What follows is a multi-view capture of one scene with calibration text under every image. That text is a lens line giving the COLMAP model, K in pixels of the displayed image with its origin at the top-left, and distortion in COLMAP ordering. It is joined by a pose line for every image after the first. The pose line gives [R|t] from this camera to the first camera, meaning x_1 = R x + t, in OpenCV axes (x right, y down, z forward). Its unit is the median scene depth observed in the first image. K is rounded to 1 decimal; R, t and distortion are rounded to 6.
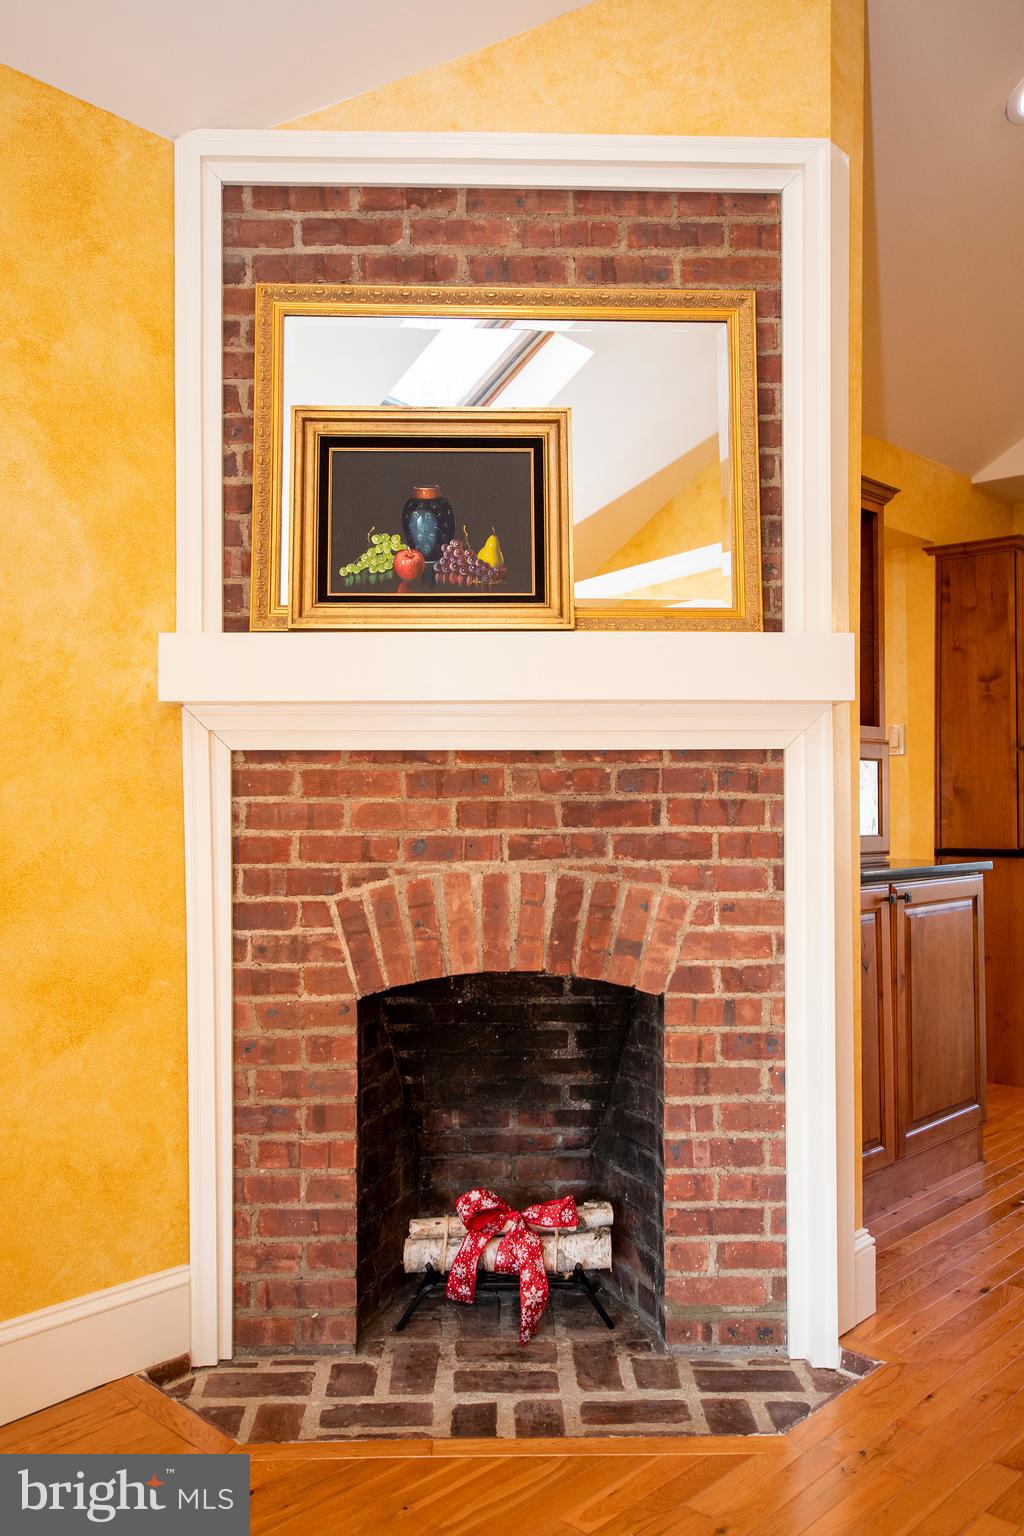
lens RADIAL K [[1249.8, 0, 515.1], [0, 1249.8, 775.8], [0, 0, 1]] dist [-0.000229, 0.034212]
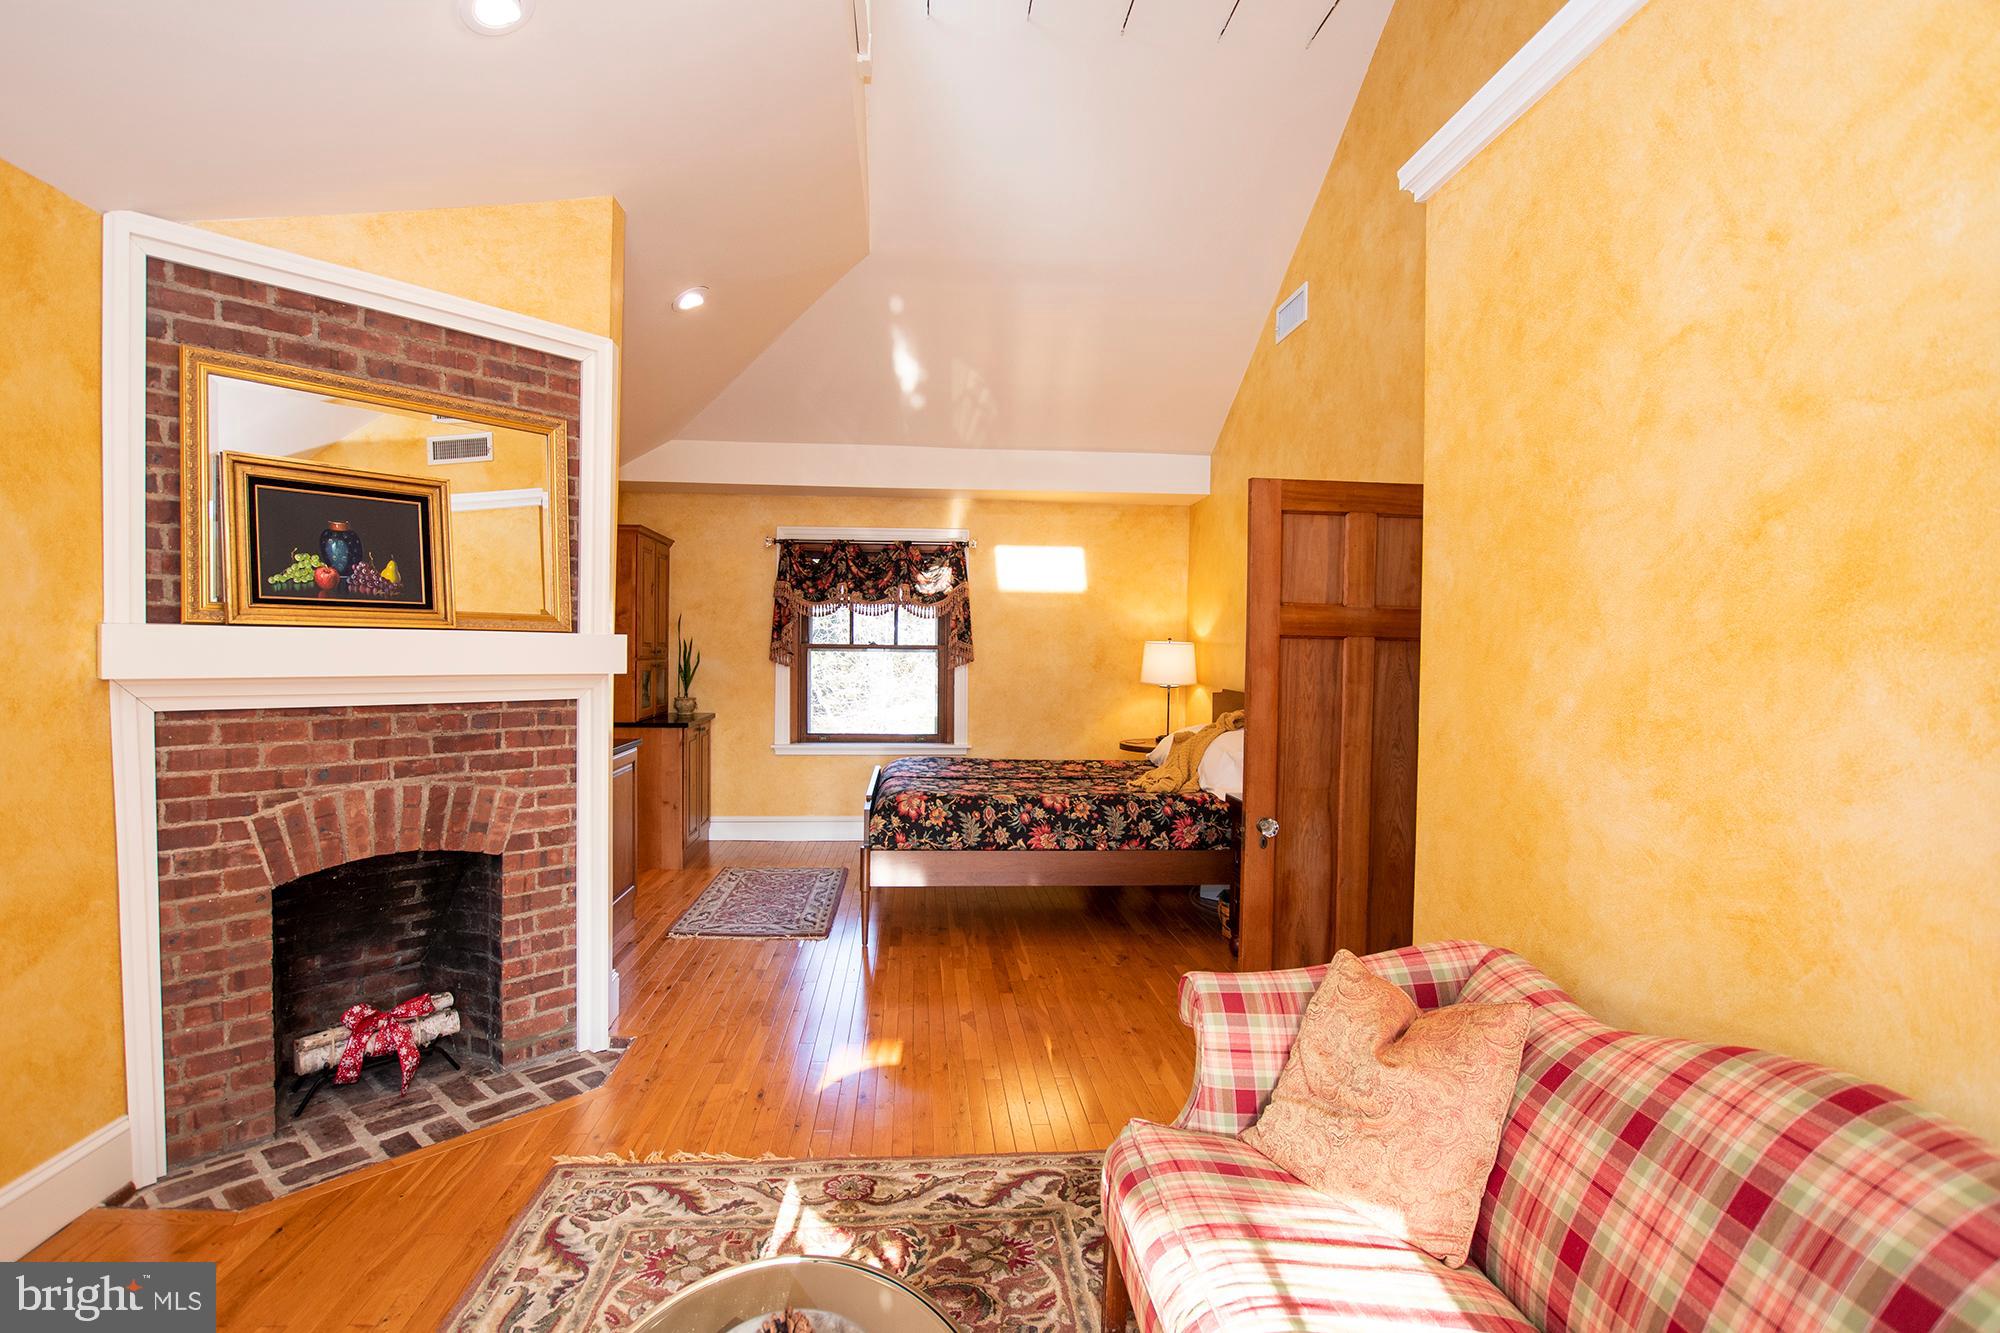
lens RADIAL K [[933.1, 0, 981.7], [0, 933.1, 666.9], [0, 0, 1]] dist [-0.035755, 0.003604]
pose [[0.675419, -0.001584, 0.737433, -0.337610], [-0.032555, 0.998959, 0.031963, -0.121666], [-0.736716, -0.045596, 0.674664, -0.236571]]
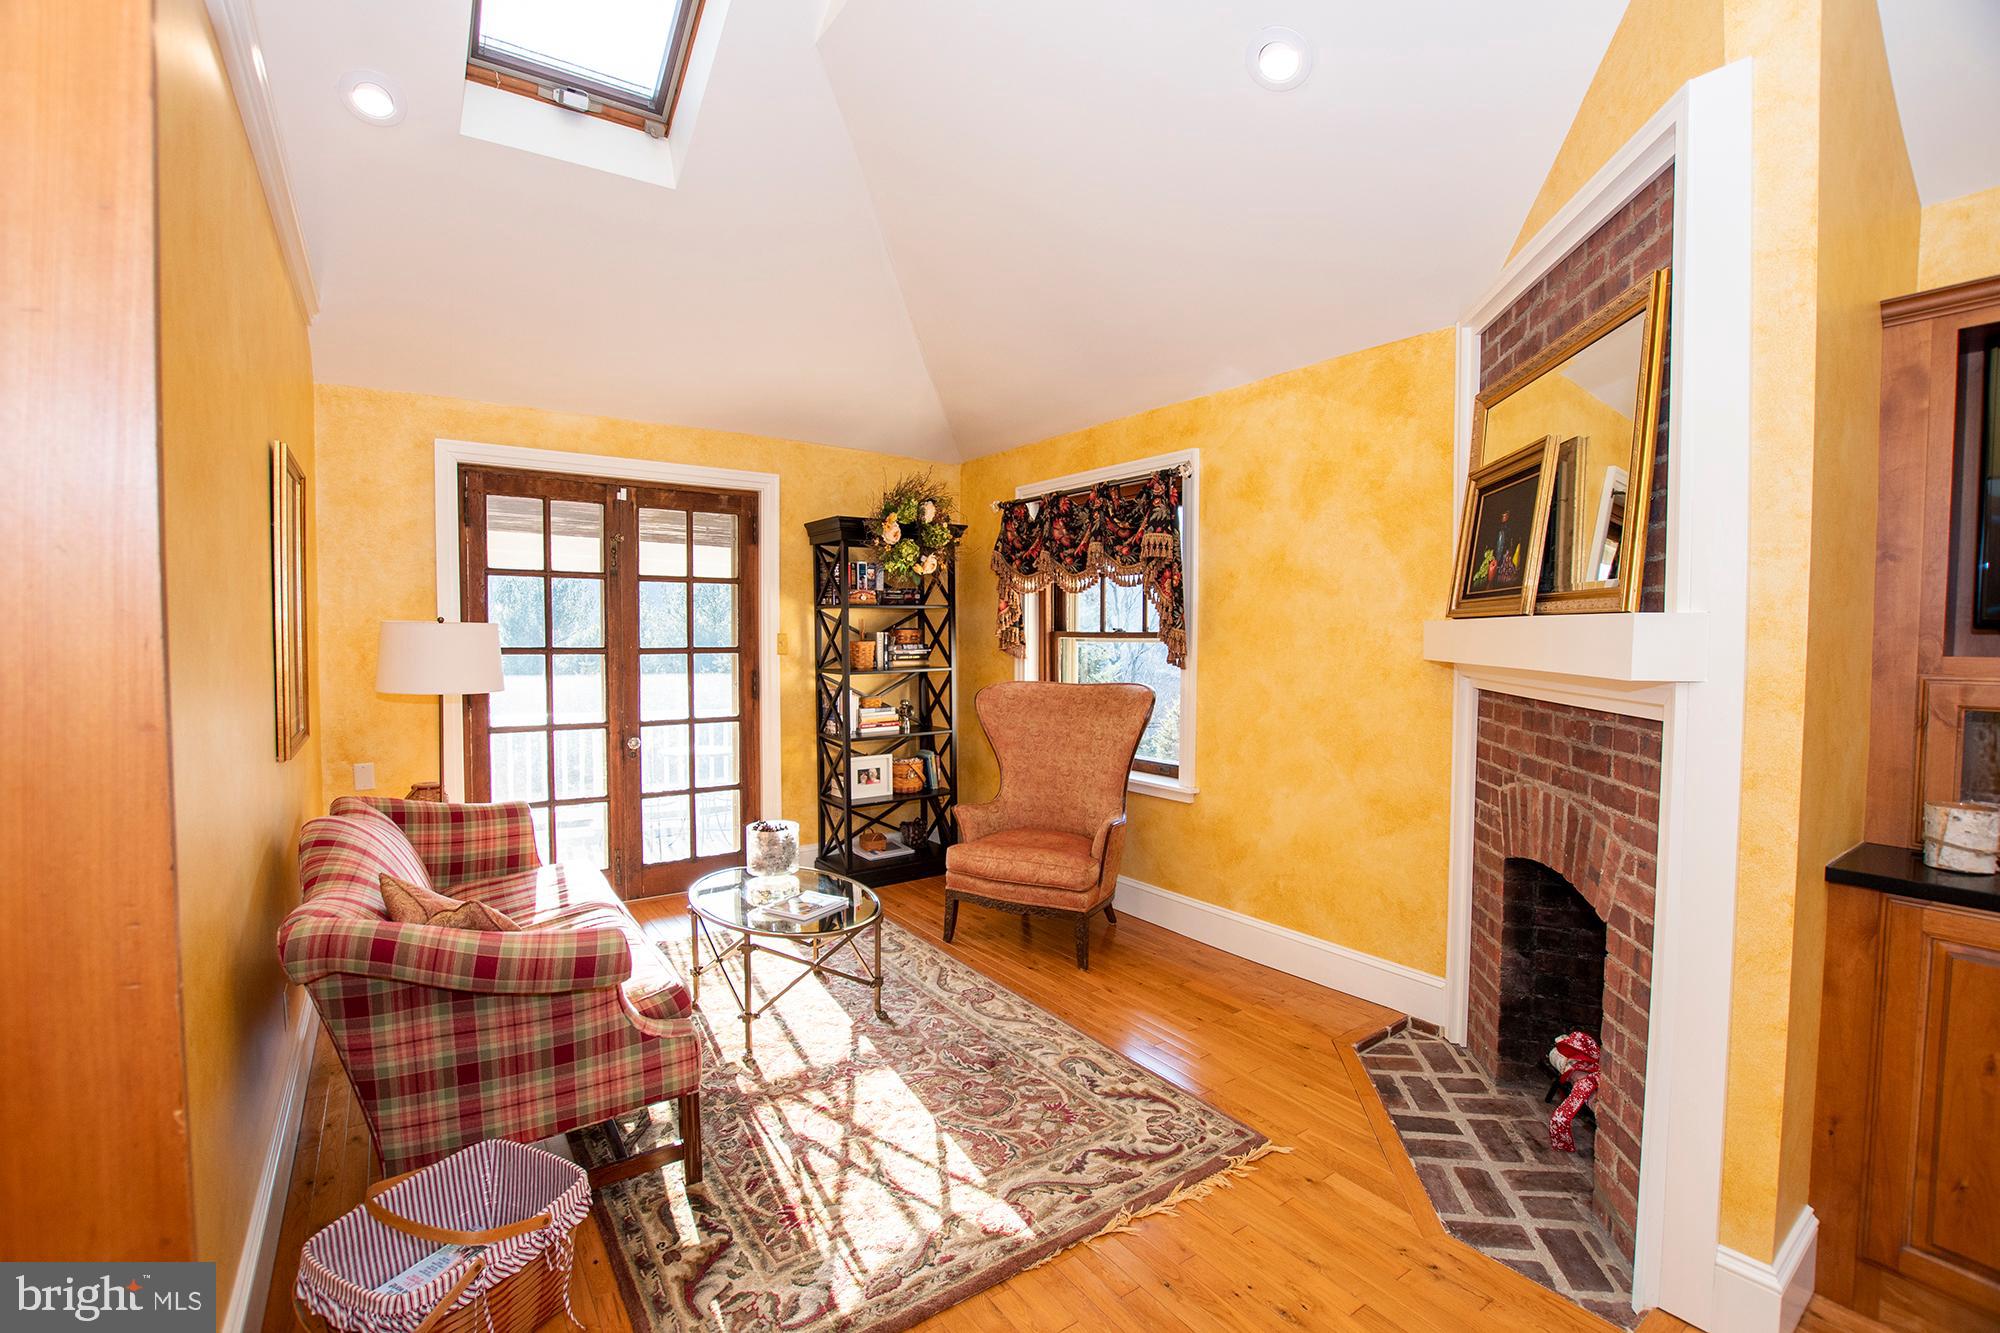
lens RADIAL K [[877.1, 0, 993.4], [0, 877.1, 662.1], [0, 0, 1]] dist [-0.026123, 0.000847]
pose [[-0.200574, 0.037707, -0.978953, 1.005881], [0.021215, 0.999192, 0.034140, -0.105395], [0.979449, -0.013921, -0.201212, 0.611005]]
